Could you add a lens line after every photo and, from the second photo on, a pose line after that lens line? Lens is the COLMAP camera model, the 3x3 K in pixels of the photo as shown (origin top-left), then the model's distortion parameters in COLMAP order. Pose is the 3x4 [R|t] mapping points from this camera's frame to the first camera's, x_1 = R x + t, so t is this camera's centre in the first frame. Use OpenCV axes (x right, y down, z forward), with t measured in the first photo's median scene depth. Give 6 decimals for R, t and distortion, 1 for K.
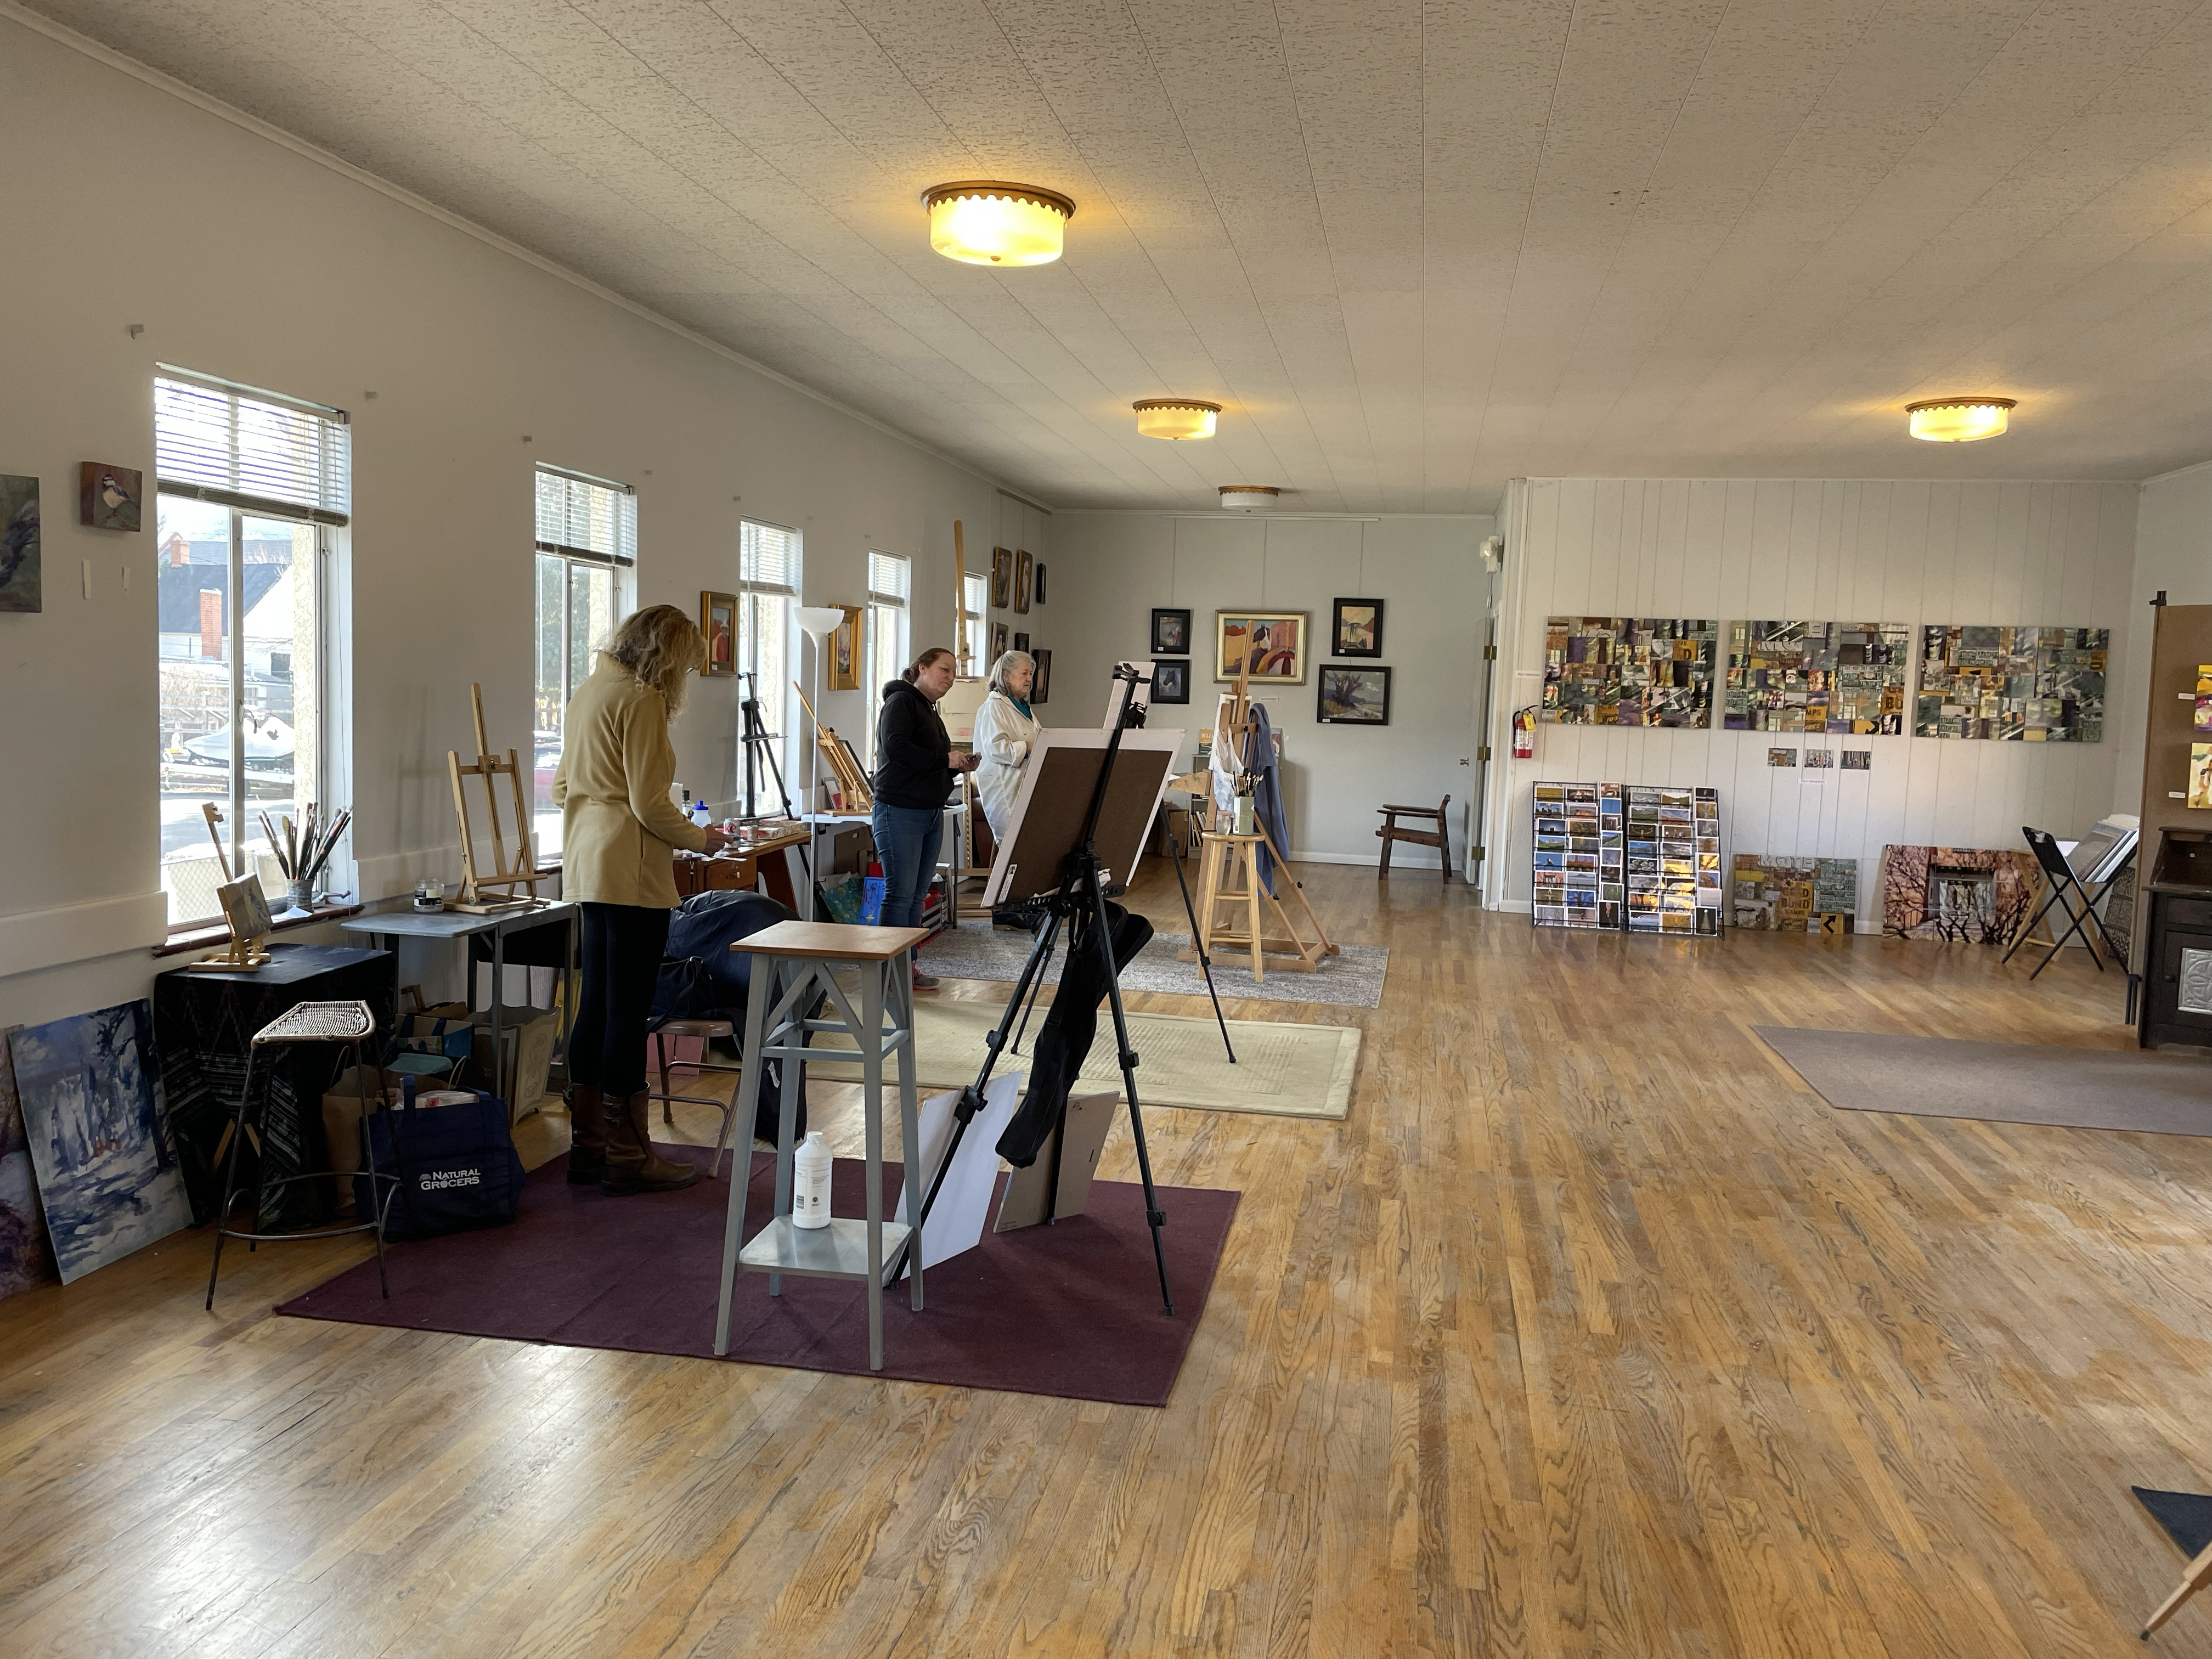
lens RADIAL K [[1692.5, 0, 1106.0], [0, 1692.5, 829.5], [0, 0, 1]] dist [0.077915, 0.000382]
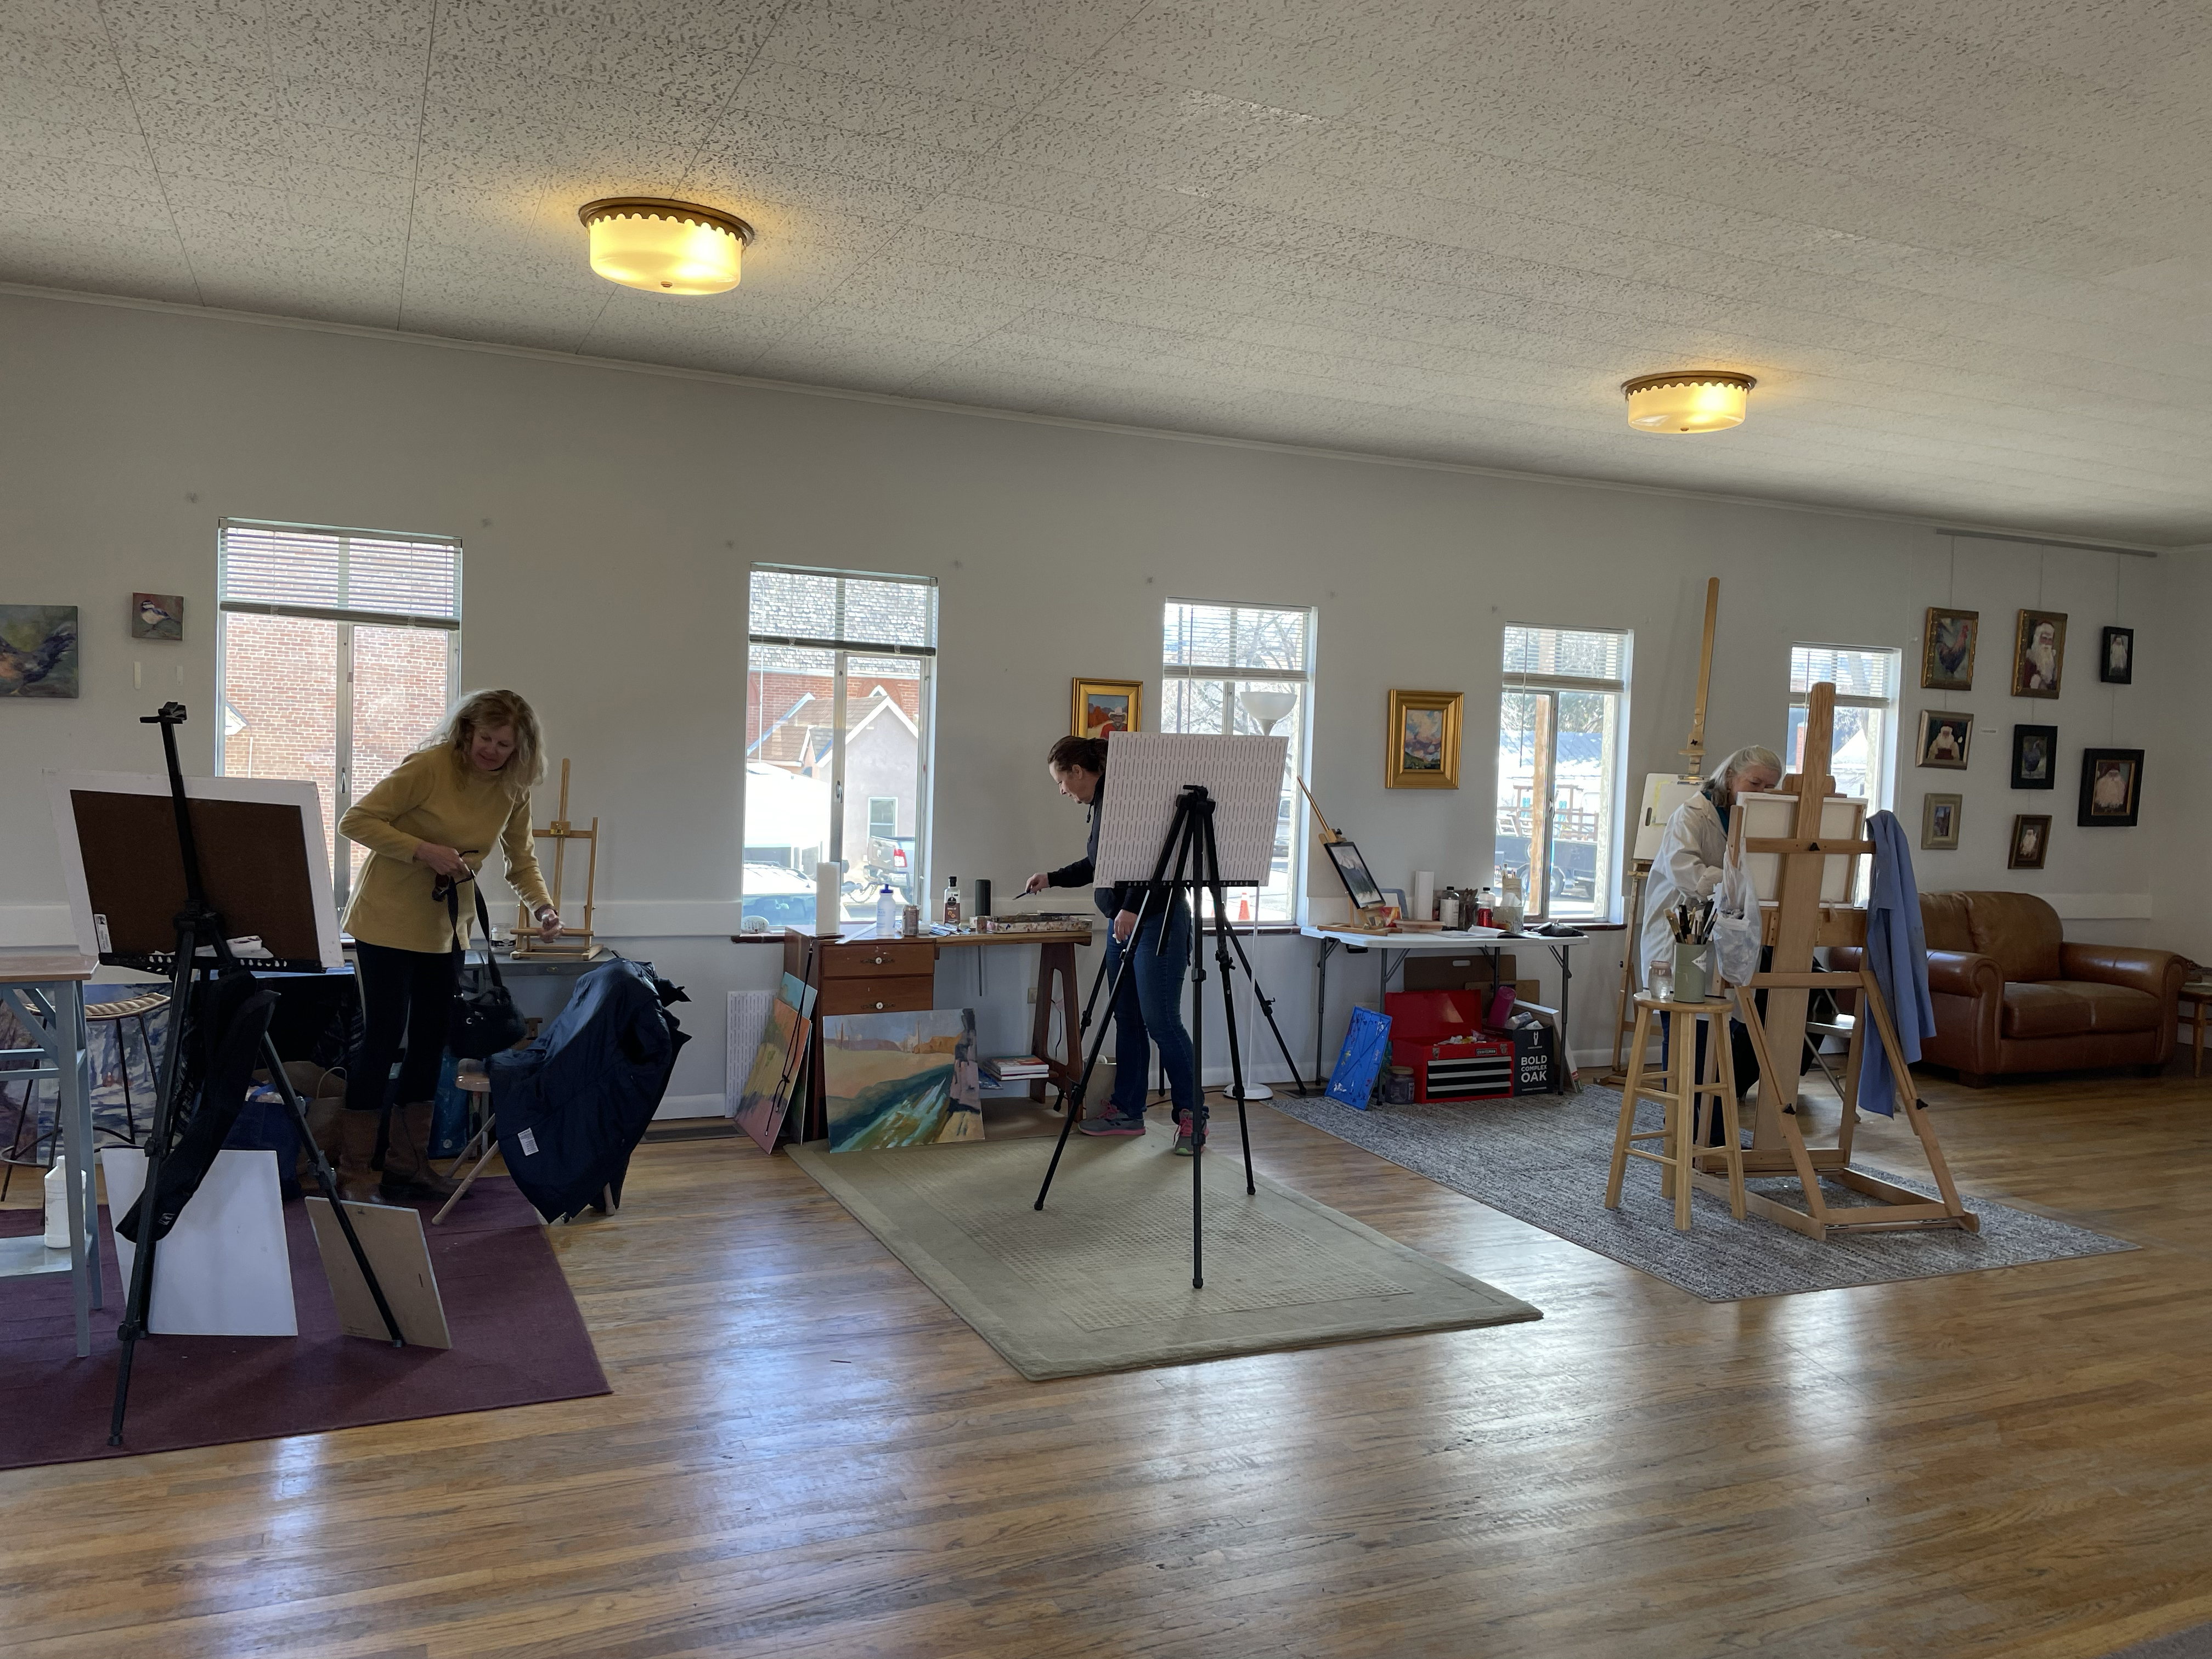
lens RADIAL K [[1692.5, 0, 1106.0], [0, 1692.5, 829.5], [0, 0, 1]] dist [0.077915, 0.000382]
pose [[0.560453, 0.025155, -0.827804, 0.907991], [-0.090869, 0.995372, -0.031274, -0.041258], [0.823186, 0.092750, 0.560145, 0.770382]]
